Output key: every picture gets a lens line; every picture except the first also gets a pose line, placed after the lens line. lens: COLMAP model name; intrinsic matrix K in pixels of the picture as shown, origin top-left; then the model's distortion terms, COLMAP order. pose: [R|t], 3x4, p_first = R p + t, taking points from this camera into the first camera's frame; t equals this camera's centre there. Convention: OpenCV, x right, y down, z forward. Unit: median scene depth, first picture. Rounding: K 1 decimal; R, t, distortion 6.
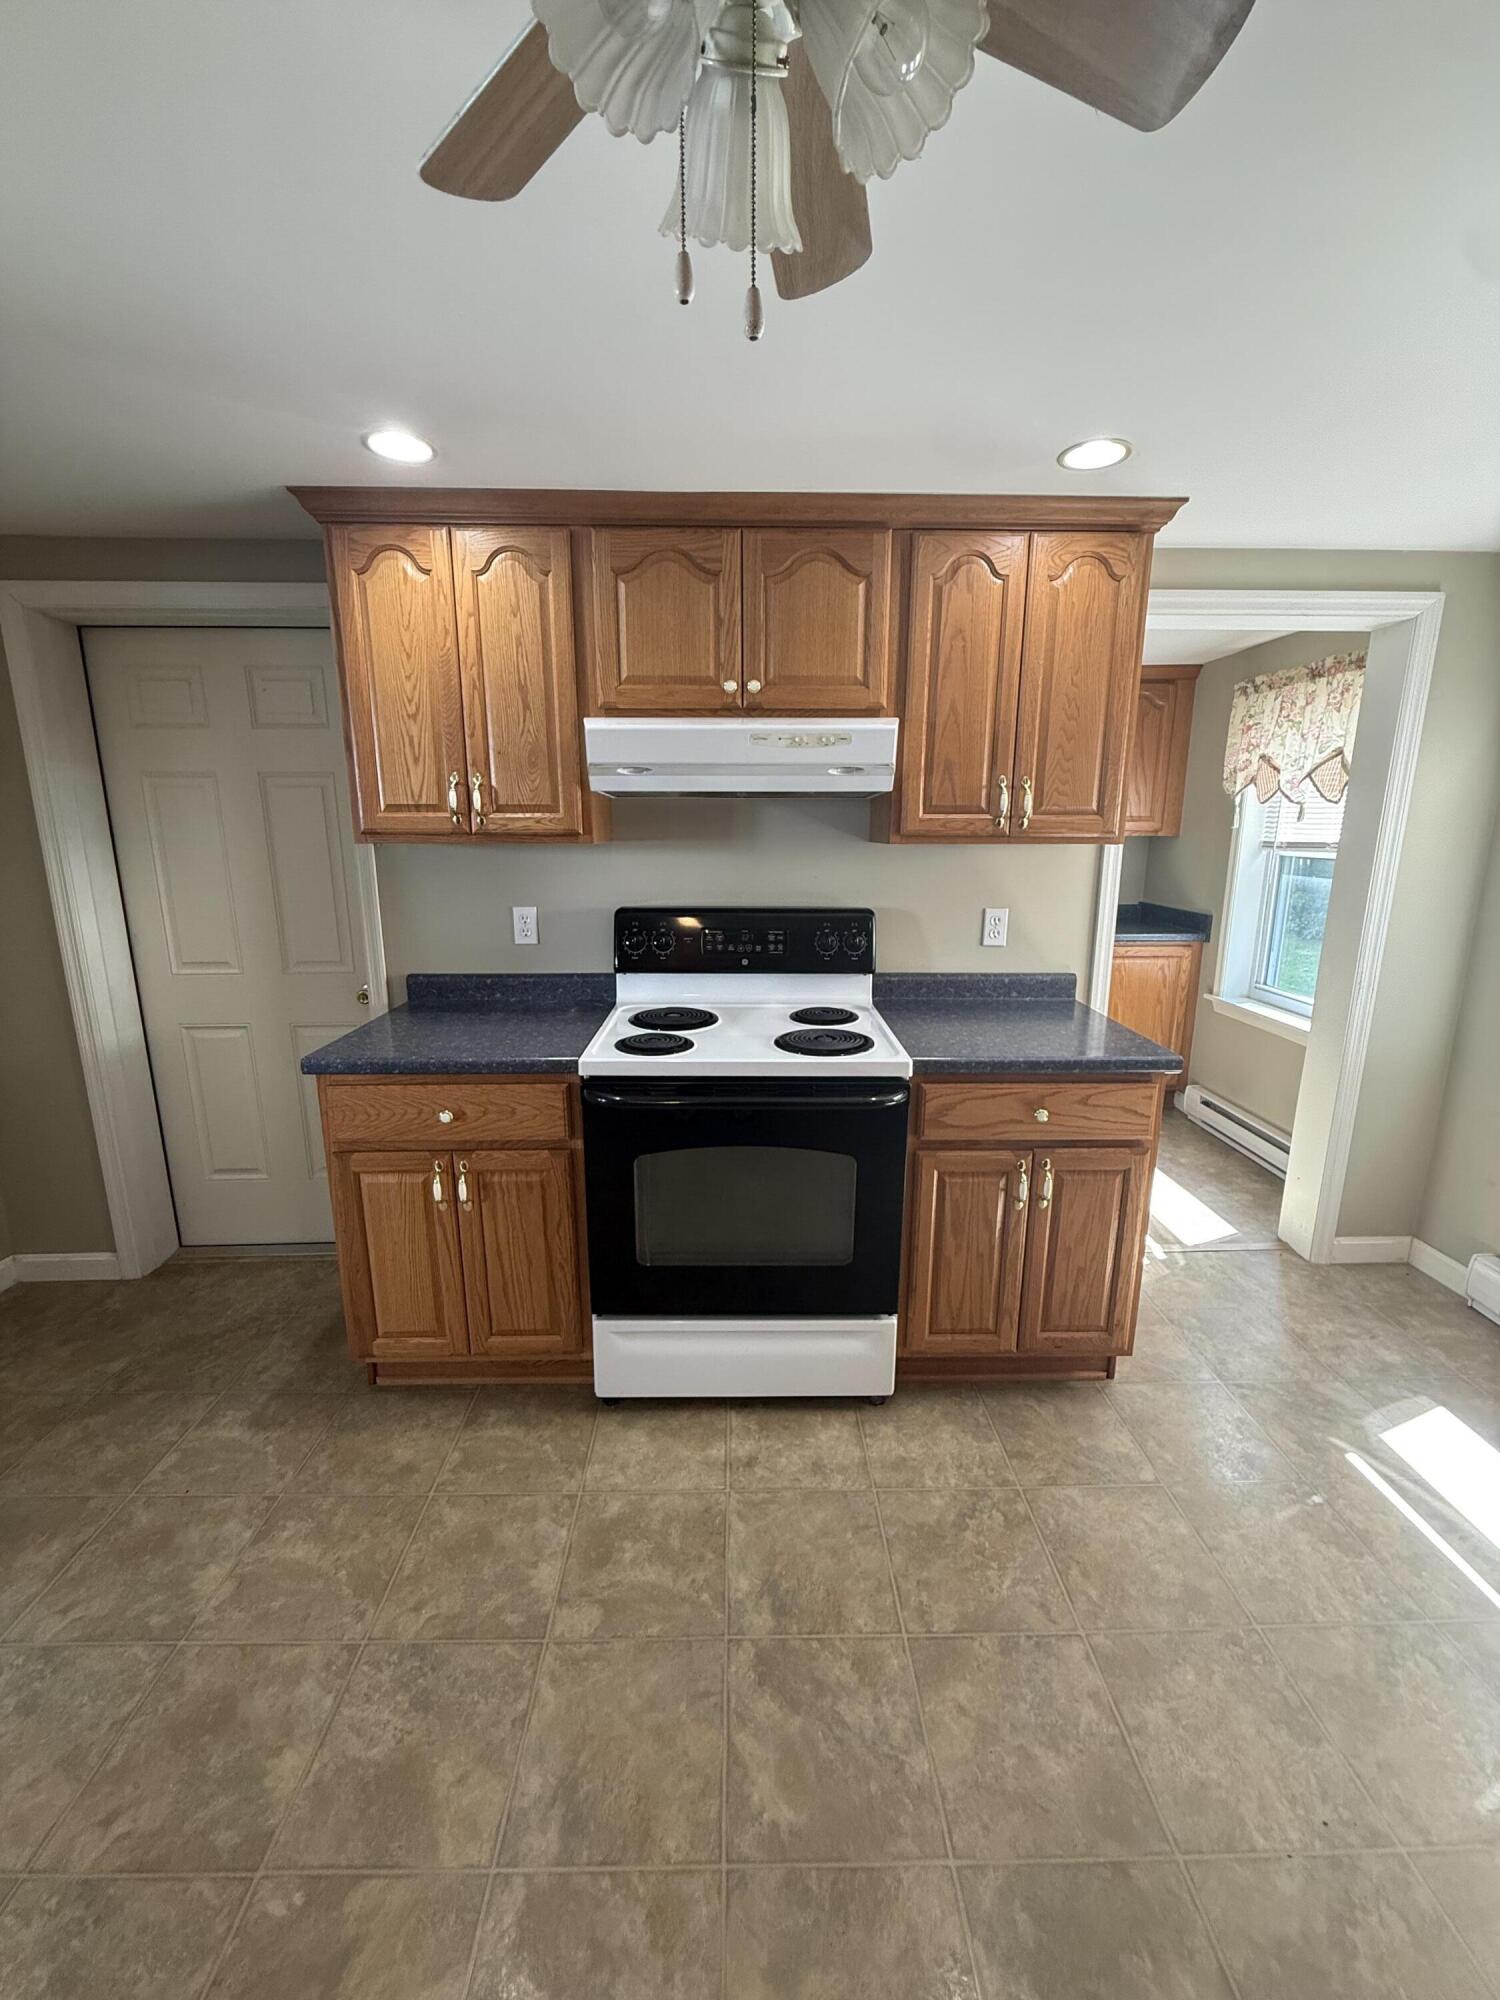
lens RADIAL K [[794.9, 0, 748.0], [0, 794.9, 995.0], [0, 0, 1]] dist [-0.000676, -0.000273]
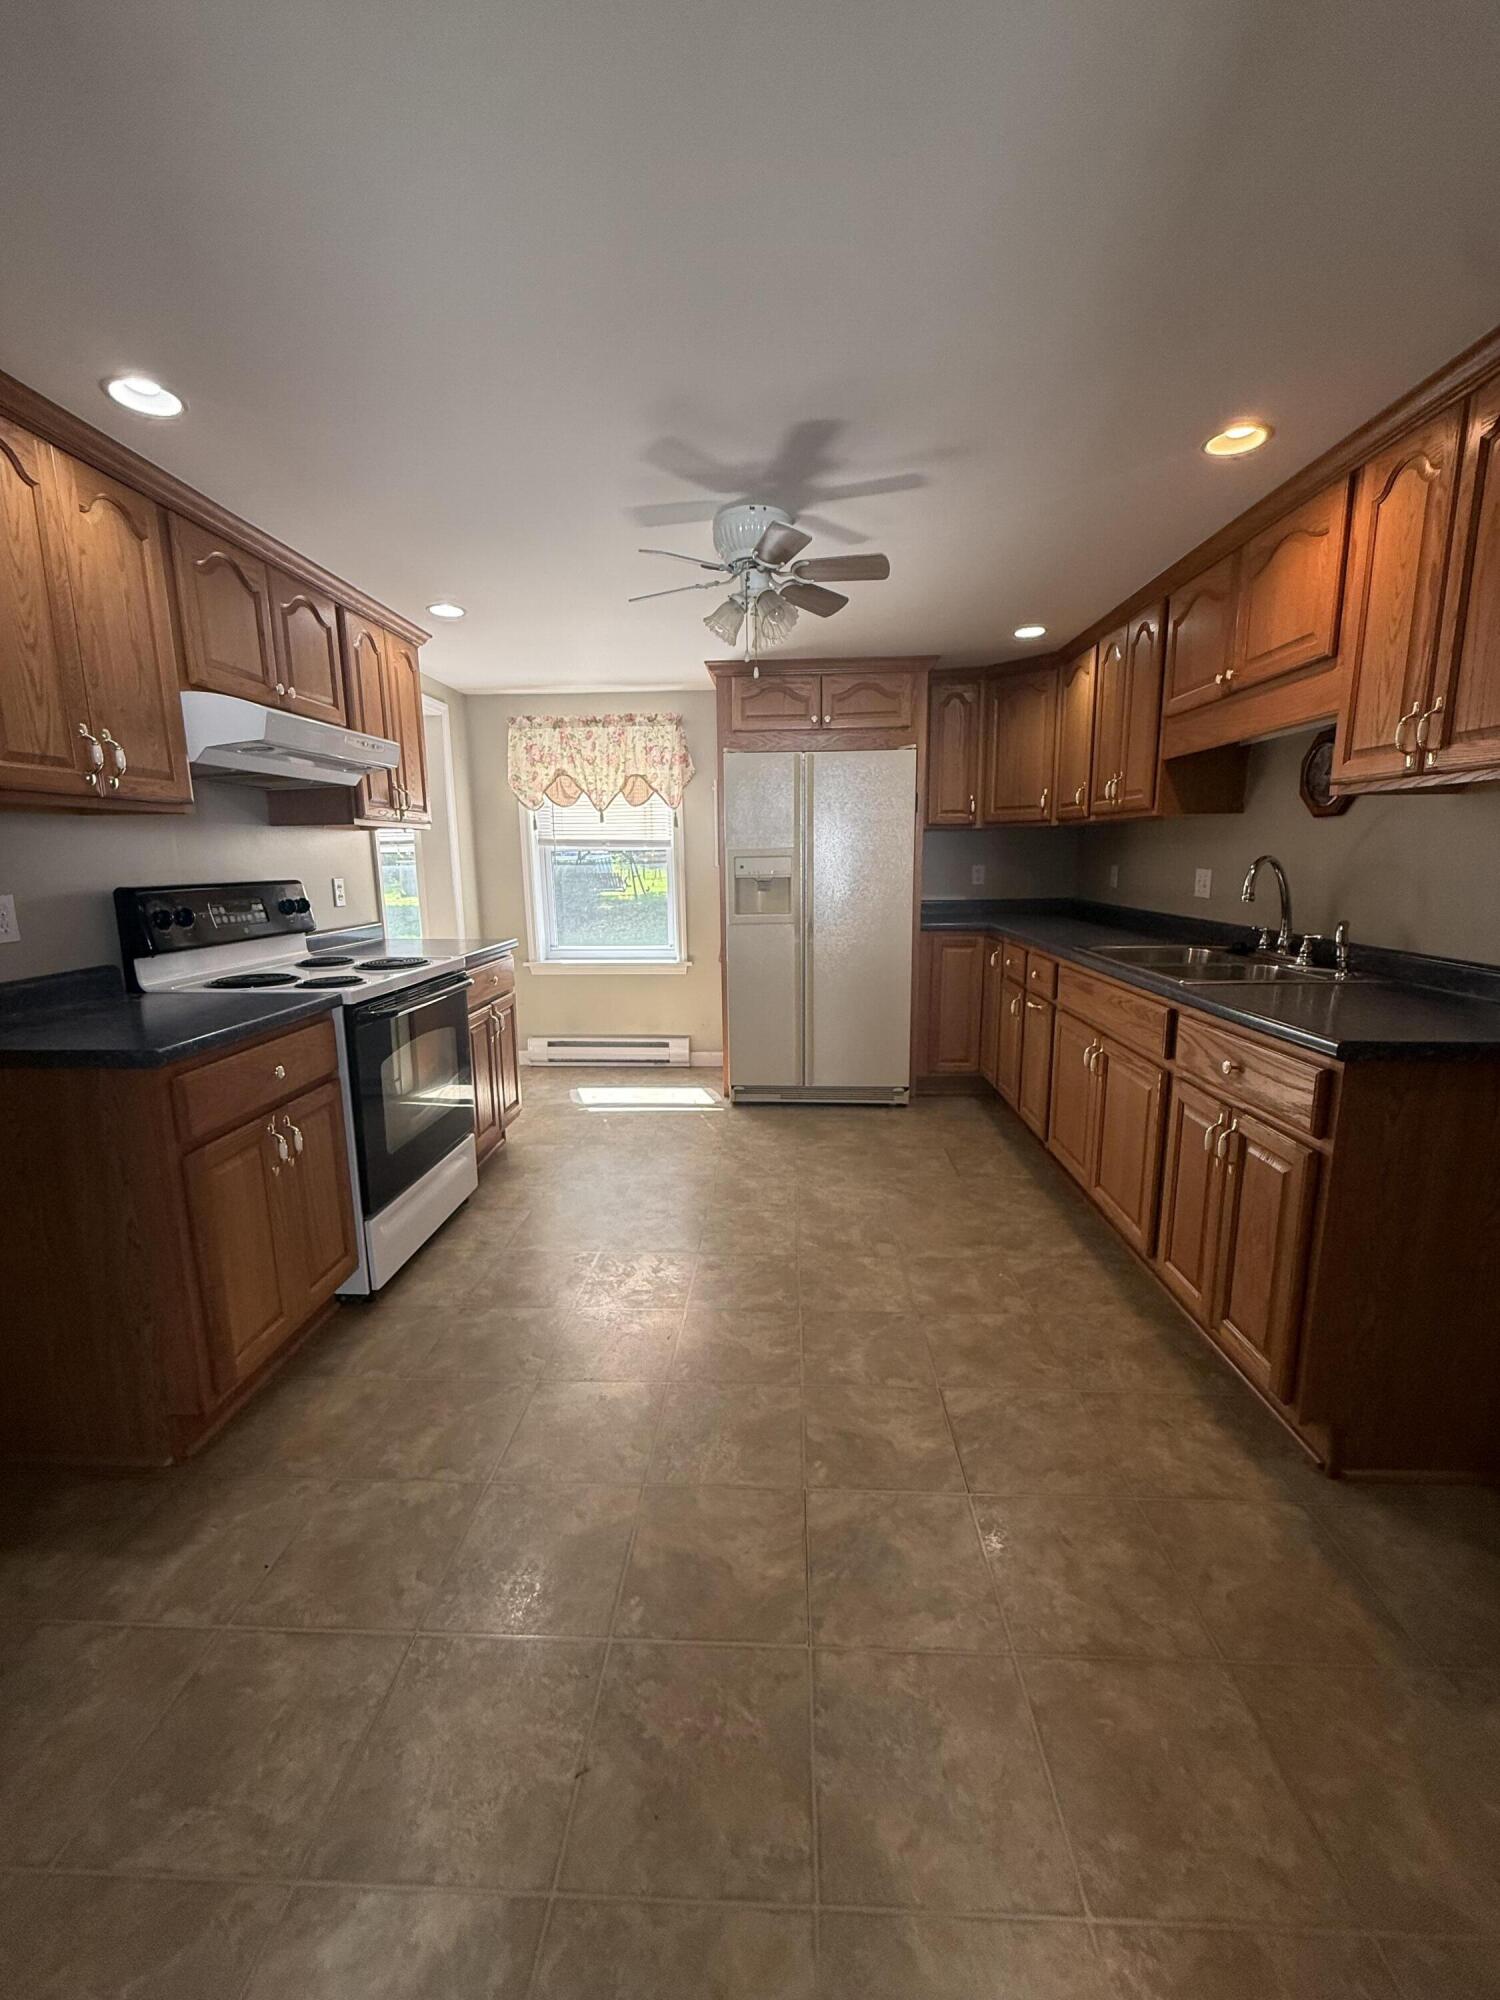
lens RADIAL K [[794.9, 0, 748.8], [0, 794.9, 999.7], [0, 0, 1]] dist [-0.000676, -0.000273]
pose [[0.067274, -0.182511, 0.980900, -1.228258], [0.220791, 0.961476, 0.163754, 0.027399], [-0.972998, 0.205558, 0.104979, 0.266164]]
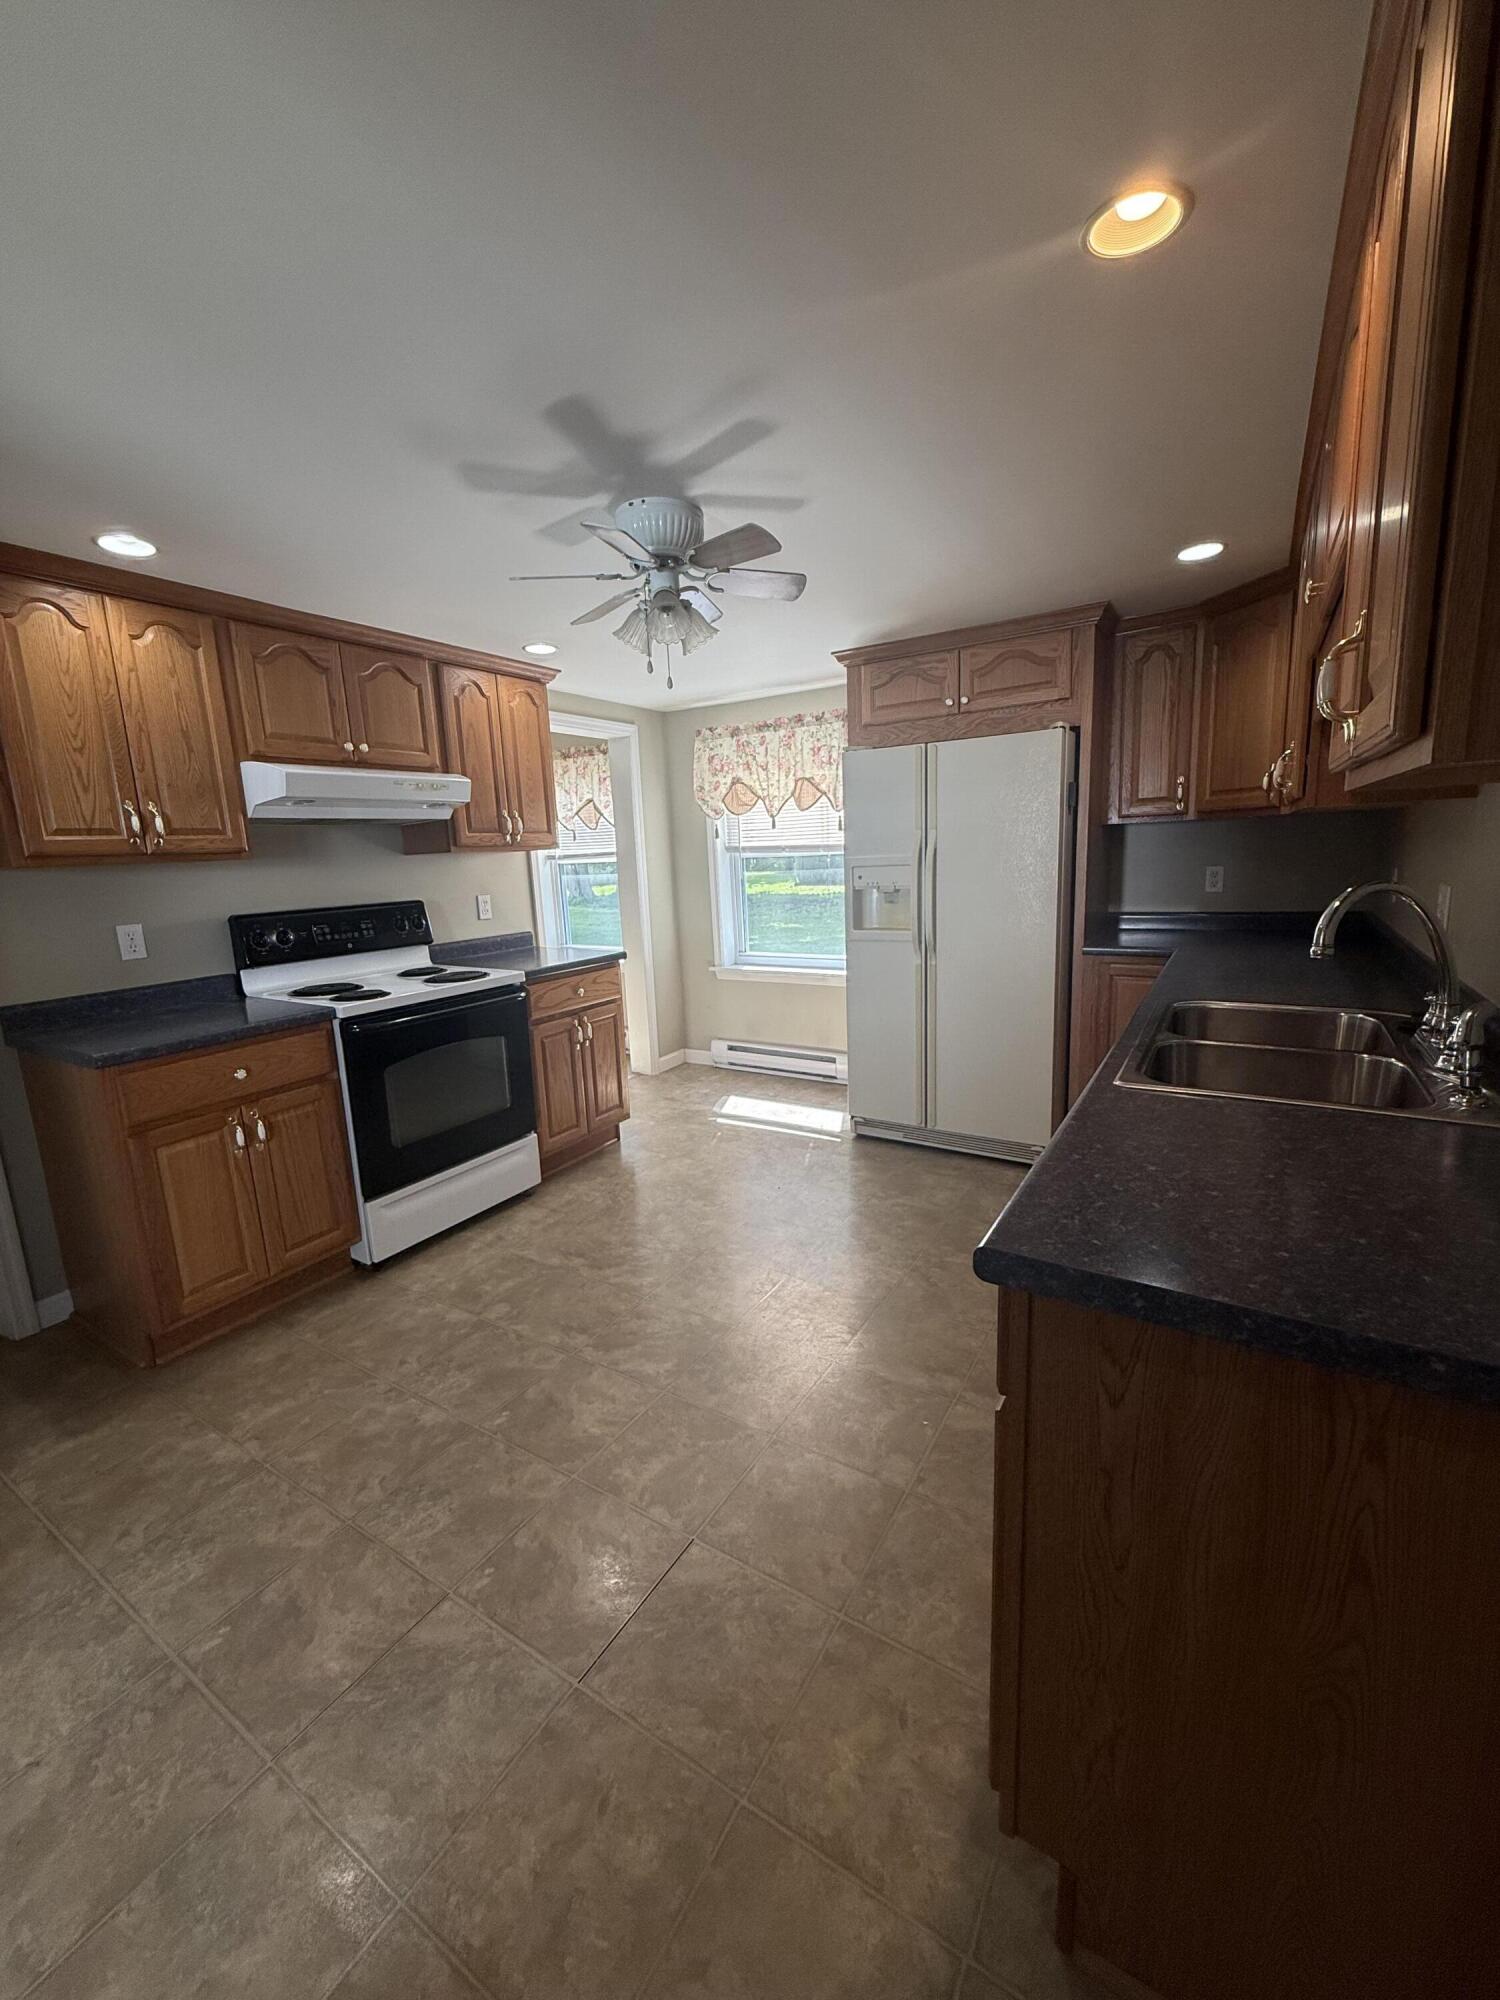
lens RADIAL K [[794.9, 0, 749.4], [0, 794.9, 998.3], [0, 0, 1]] dist [-0.000676, -0.000273]
pose [[0.544203, -0.179185, 0.819595, -0.876968], [0.219082, 0.973380, 0.067338, 0.118705], [-0.809843, 0.142913, 0.568973, -0.344298]]
